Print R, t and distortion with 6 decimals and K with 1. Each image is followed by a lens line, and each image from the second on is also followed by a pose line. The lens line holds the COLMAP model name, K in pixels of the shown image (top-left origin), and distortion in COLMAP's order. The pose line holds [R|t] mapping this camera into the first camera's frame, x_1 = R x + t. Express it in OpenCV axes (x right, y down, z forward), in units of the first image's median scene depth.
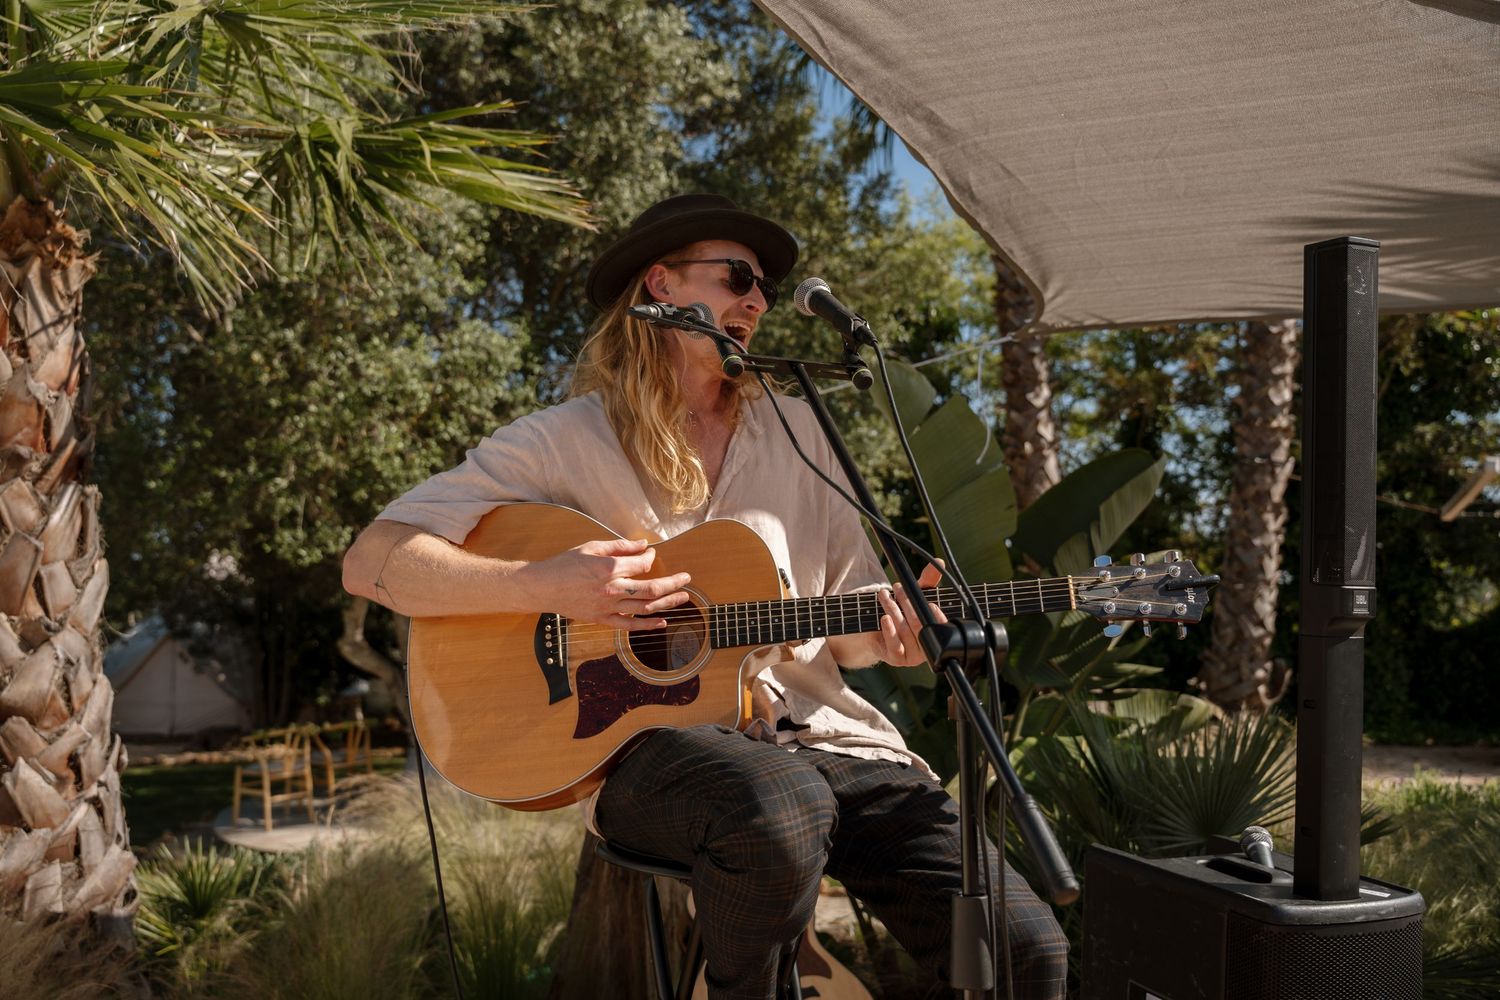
lens RADIAL K [[1346.1, 0, 750.0], [0, 1346.1, 500.0], [0, 0, 1]] dist [-0.002056, 0.003052]
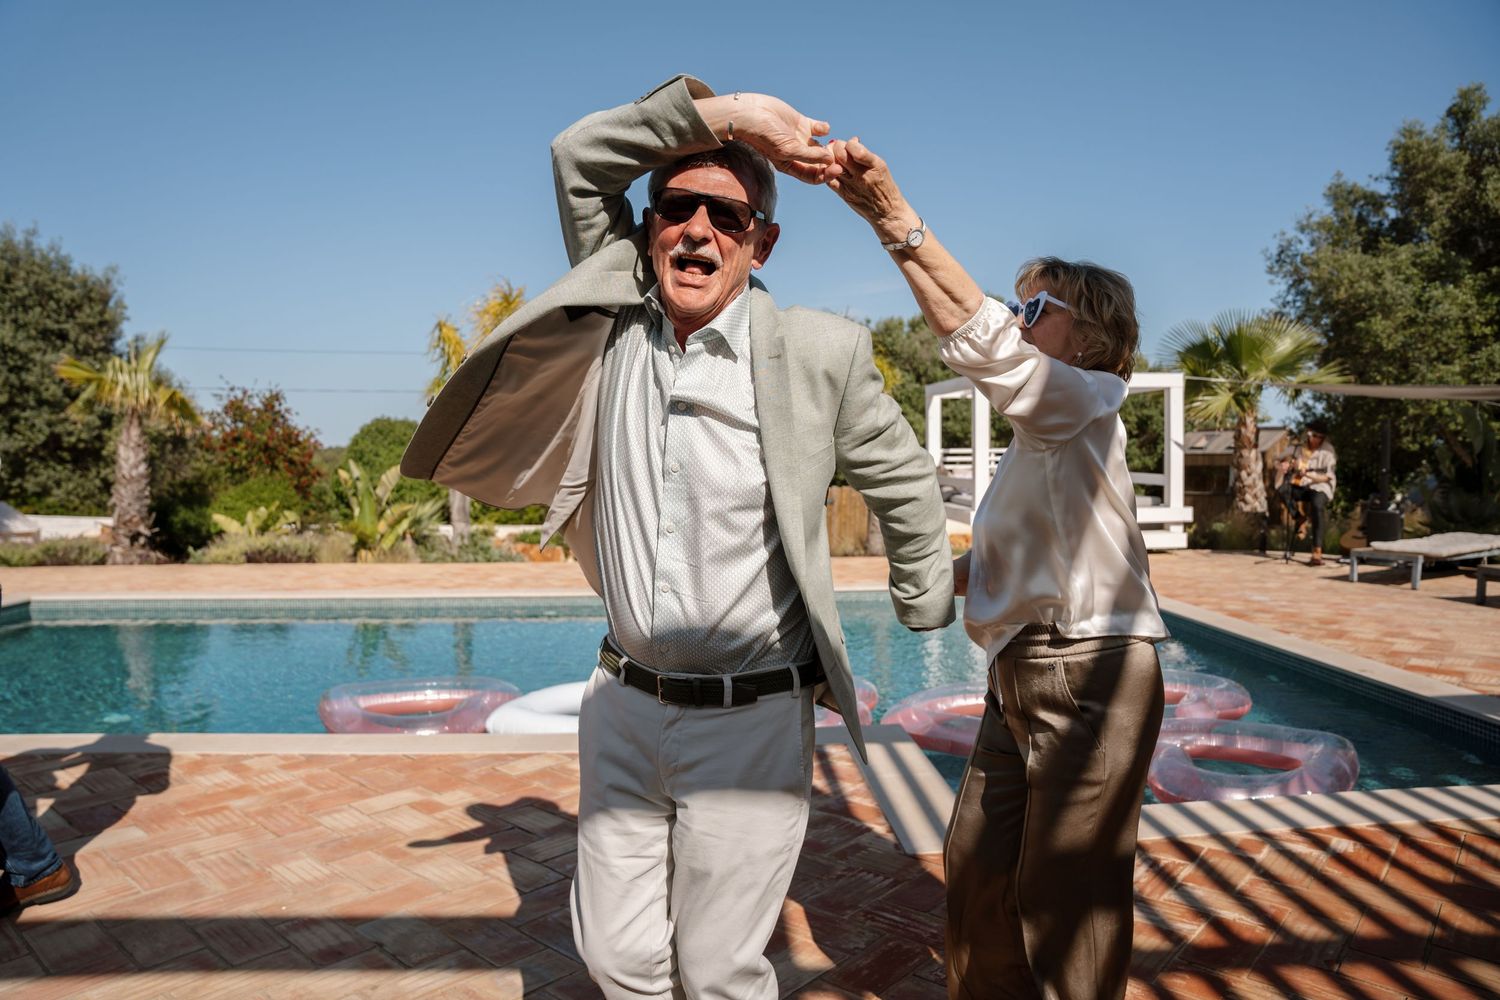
lens RADIAL K [[1035.1, 0, 750.0], [0, 1035.1, 500.0], [0, 0, 1]] dist [-0.171442, 0.131394]
pose [[0.427664, 0.028515, -0.903488, 0.842241], [0.077556, 0.994659, 0.068104, -0.086121], [0.900605, -0.099197, 0.423168, -0.962398]]
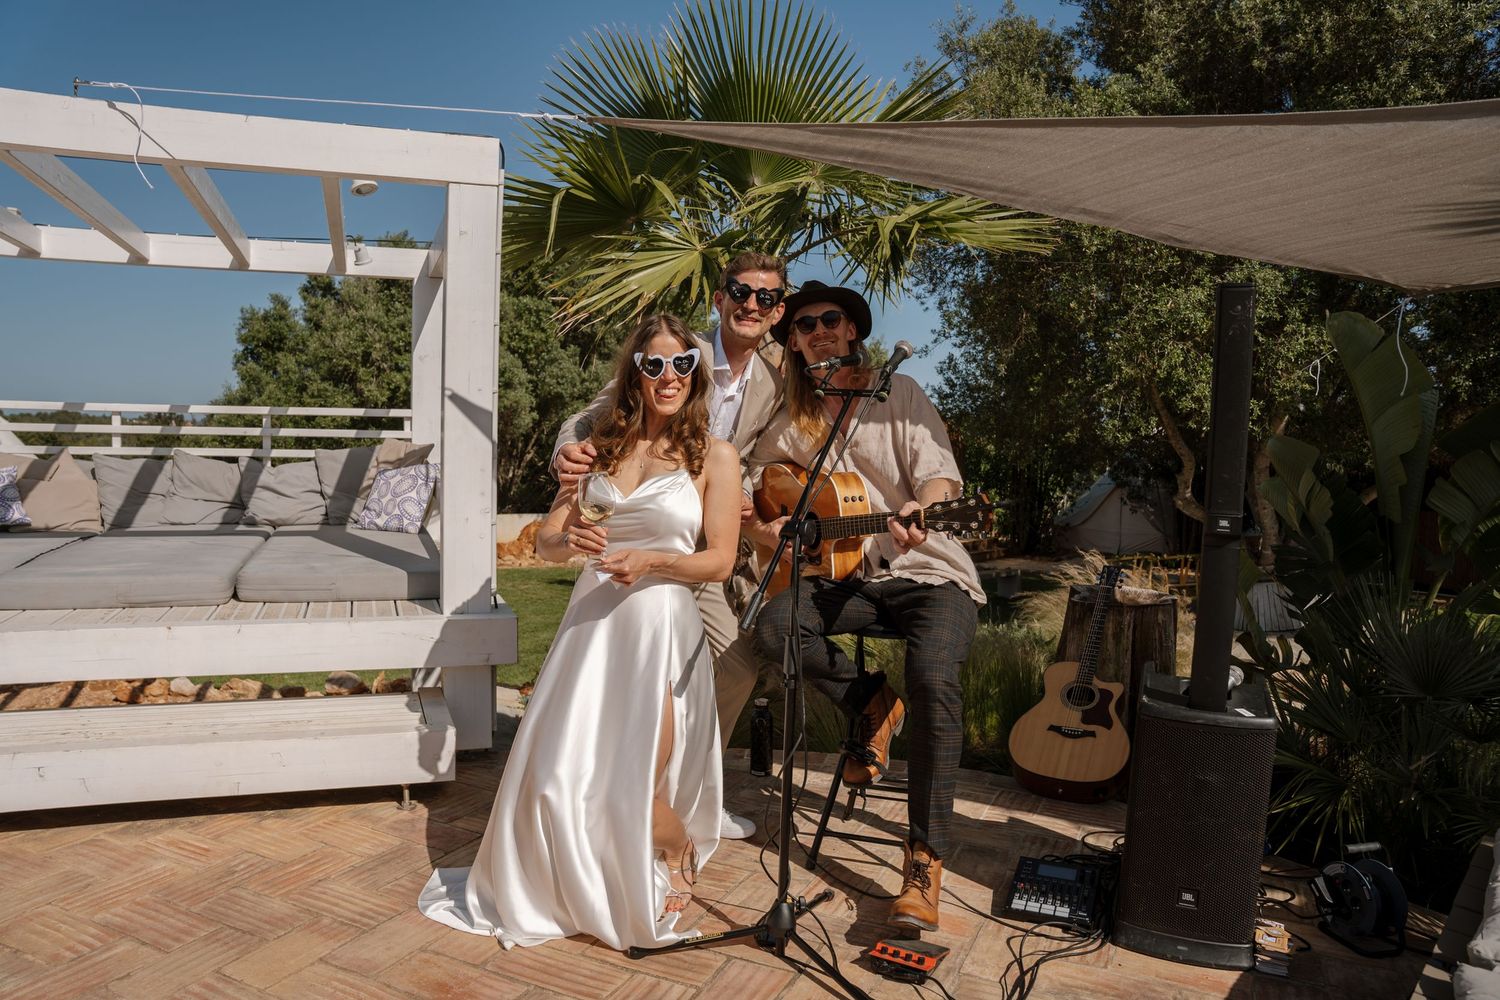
lens RADIAL K [[1035.1, 0, 750.0], [0, 1035.1, 500.0], [0, 0, 1]] dist [-0.171442, 0.131394]
pose [[0.680108, 0.054775, -0.731063, 0.202800], [0.031907, 0.994048, 0.104163, -0.018343], [0.732417, -0.094168, 0.674313, -0.034968]]
